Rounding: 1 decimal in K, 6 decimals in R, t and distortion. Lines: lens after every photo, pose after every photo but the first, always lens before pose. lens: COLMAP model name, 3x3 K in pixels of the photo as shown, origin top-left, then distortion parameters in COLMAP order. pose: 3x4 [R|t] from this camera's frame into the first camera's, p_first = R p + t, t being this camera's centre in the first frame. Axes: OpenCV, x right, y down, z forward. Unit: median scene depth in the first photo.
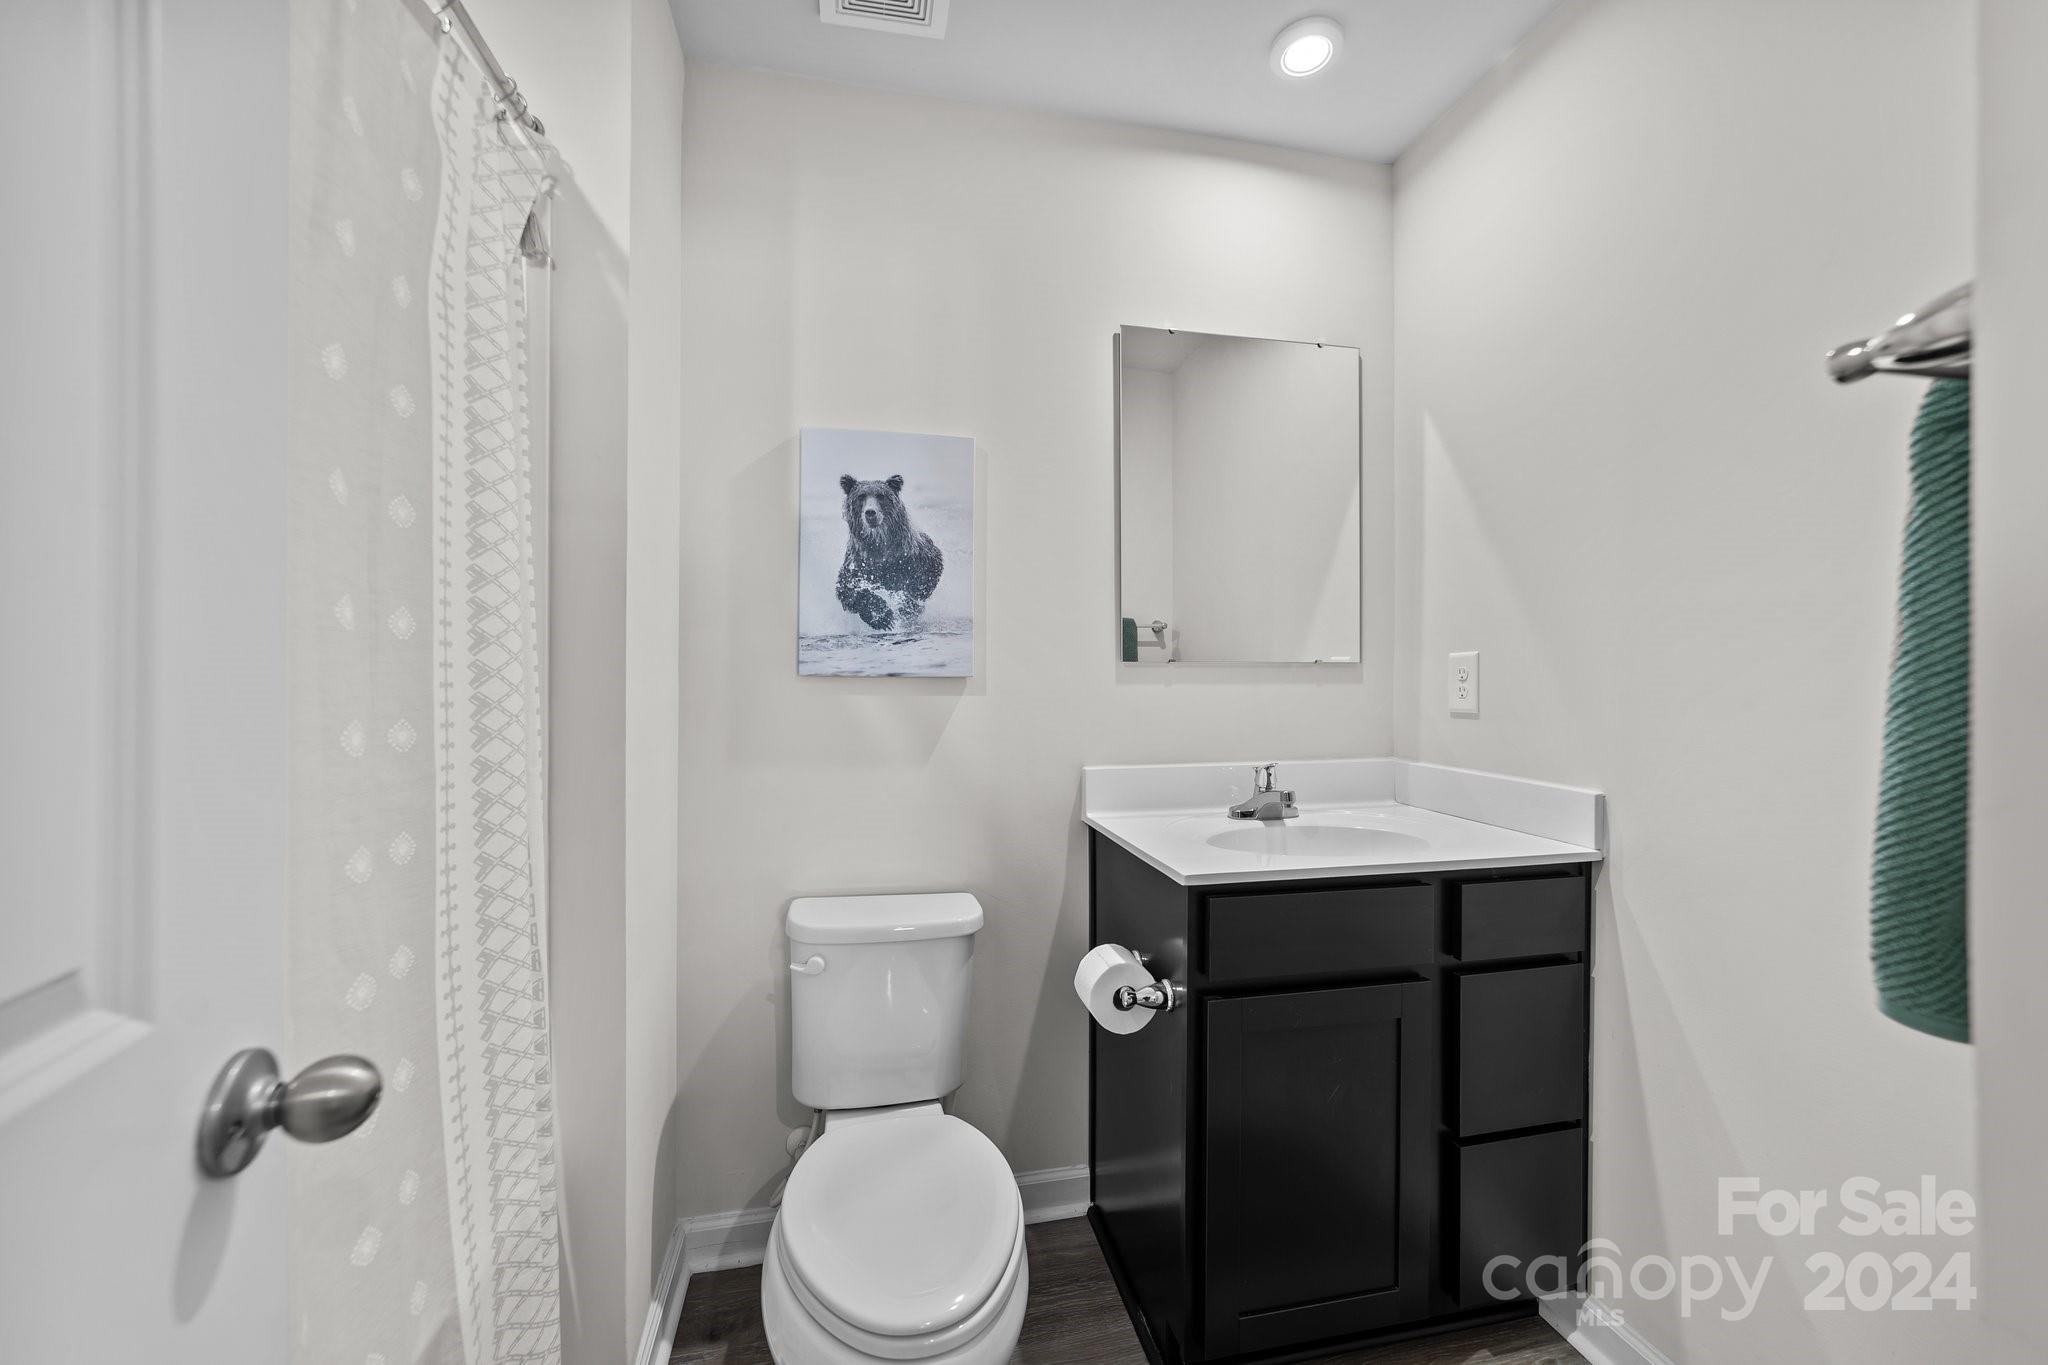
lens RADIAL K [[778.1, 0, 1009.5], [0, 778.1, 694.0], [0, 0, 1]] dist [0.000954, 0.000489]
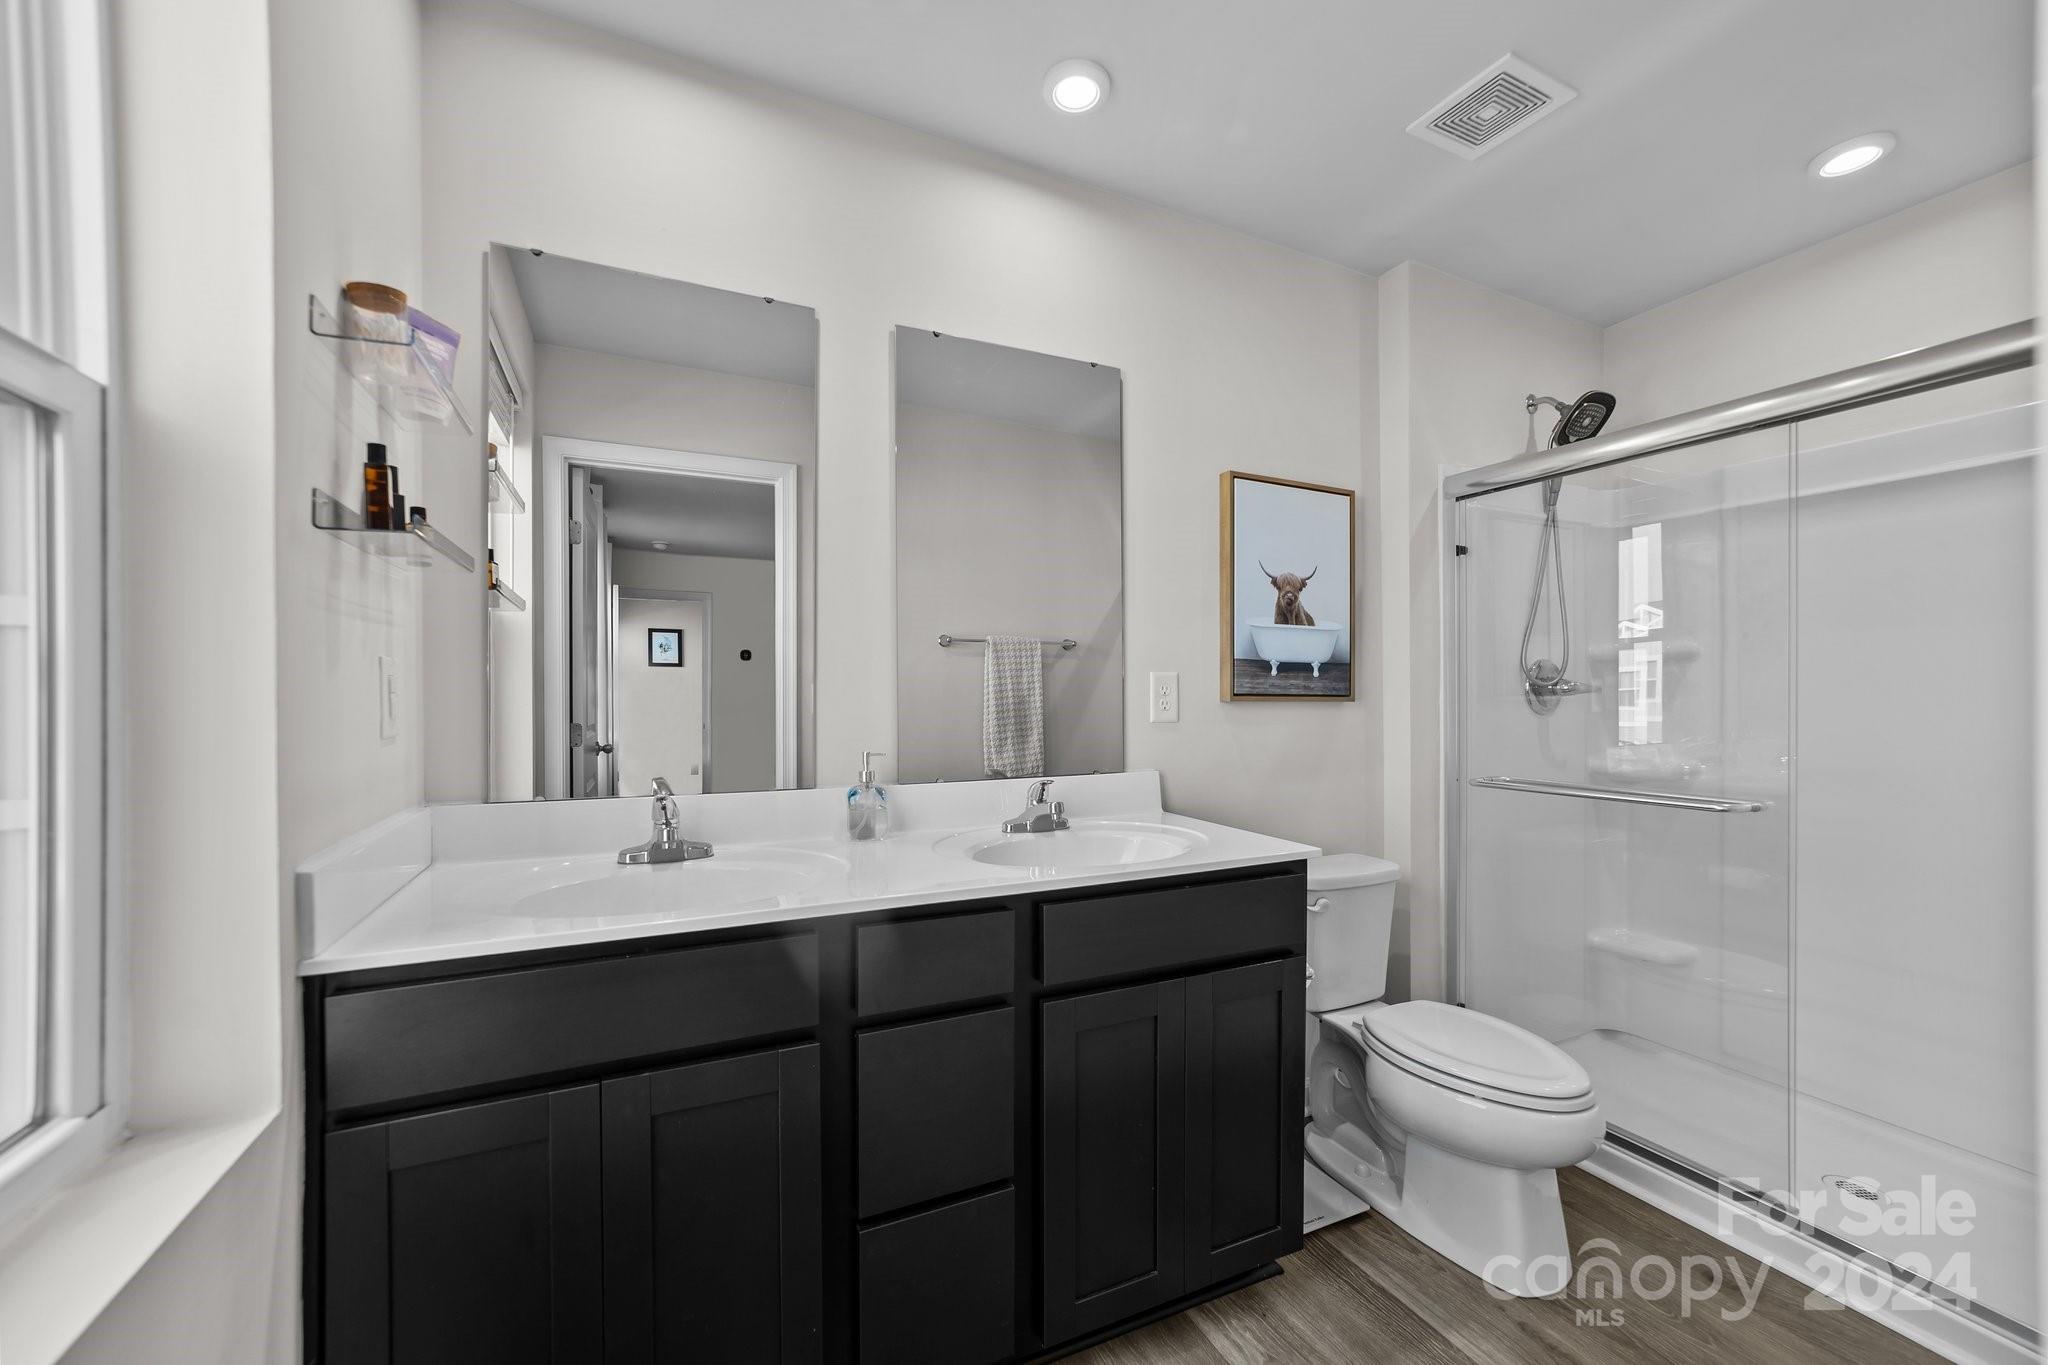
lens RADIAL K [[778.1, 0, 1009.5], [0, 778.1, 694.0], [0, 0, 1]] dist [0.000954, 0.000489]
pose [[0.975997, 0.012007, 0.217452, 0.323550], [-0.008405, 0.999812, -0.017484, 0.001407], [-0.217621, 0.015237, 0.975914, 0.068908]]
